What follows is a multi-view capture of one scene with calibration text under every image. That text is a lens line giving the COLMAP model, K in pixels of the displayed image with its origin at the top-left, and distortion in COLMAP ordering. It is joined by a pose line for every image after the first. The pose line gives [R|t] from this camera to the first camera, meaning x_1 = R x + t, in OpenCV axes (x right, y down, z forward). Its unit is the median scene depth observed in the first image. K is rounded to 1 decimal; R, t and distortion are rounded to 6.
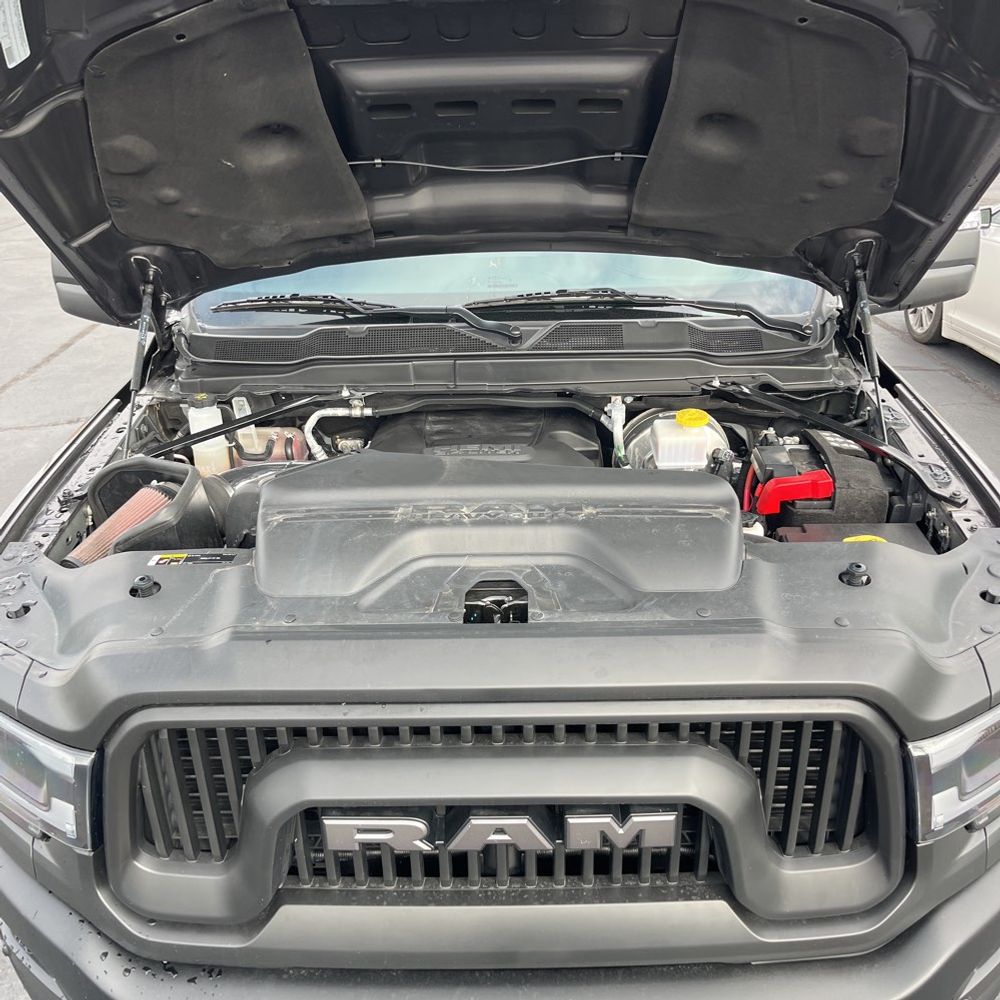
lens RADIAL K [[1013.6, 0, 497.5], [0, 1013.6, 477.2], [0, 0, 1]] dist [0.010473, 0.000000]
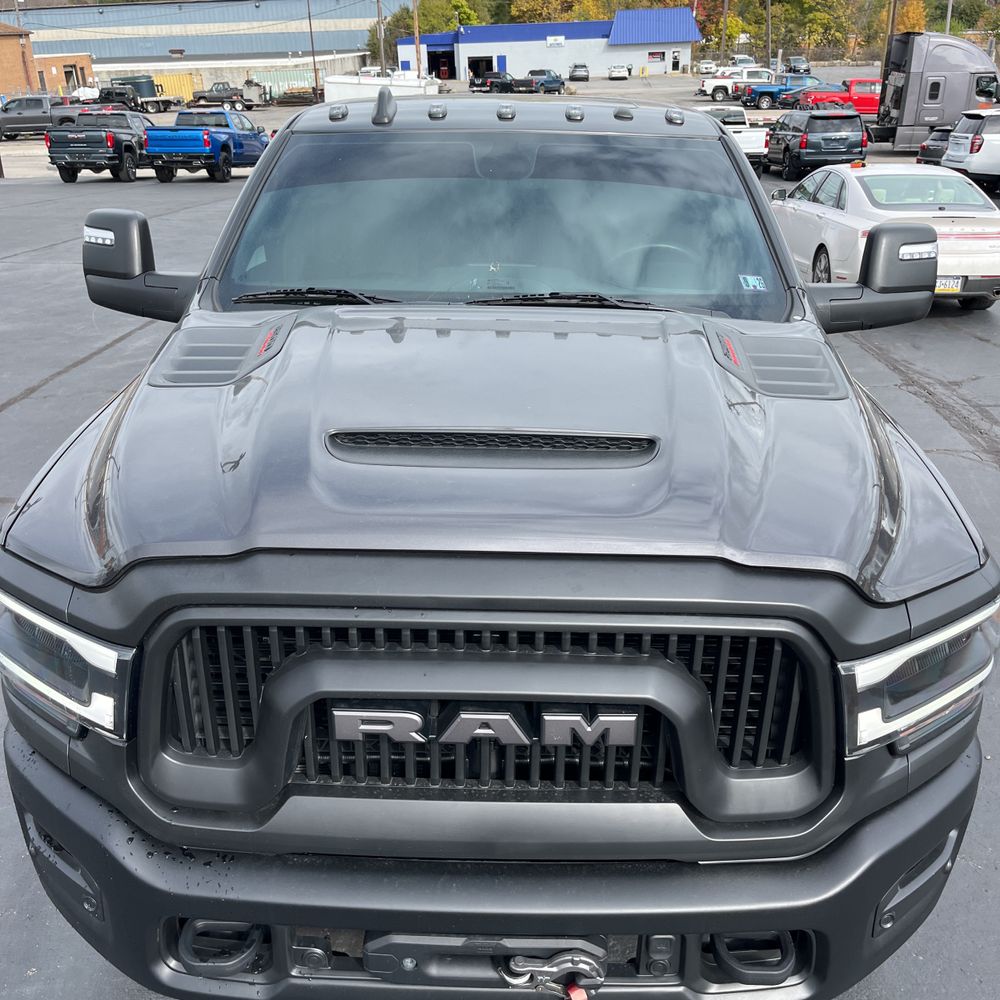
lens RADIAL K [[1013.6, 0, 498.9], [0, 1013.6, 502.8], [0, 0, 1]] dist [0.010473, 0.000000]
pose [[0.999208, 0.036872, 0.014979, -0.007915], [-0.036553, 0.999110, -0.021061, 0.110115], [-0.015742, 0.020496, 0.999666, -0.153245]]
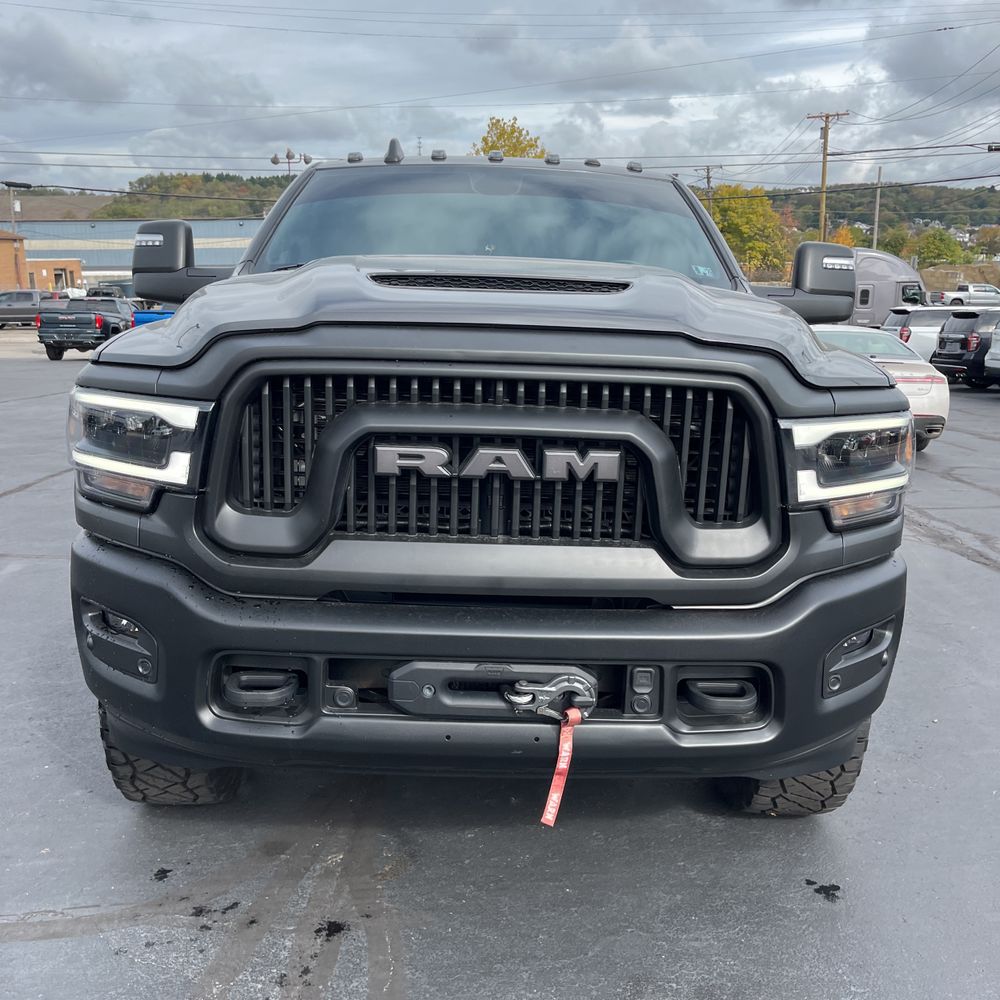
lens RADIAL K [[1013.6, 0, 496.8], [0, 1013.6, 490.2], [0, 0, 1]] dist [0.010473, 0.000000]
pose [[0.997763, 0.051850, 0.042190, -0.053732], [-0.040912, 0.972801, -0.227999, 0.667818], [-0.052864, 0.225763, 0.972747, -0.358334]]
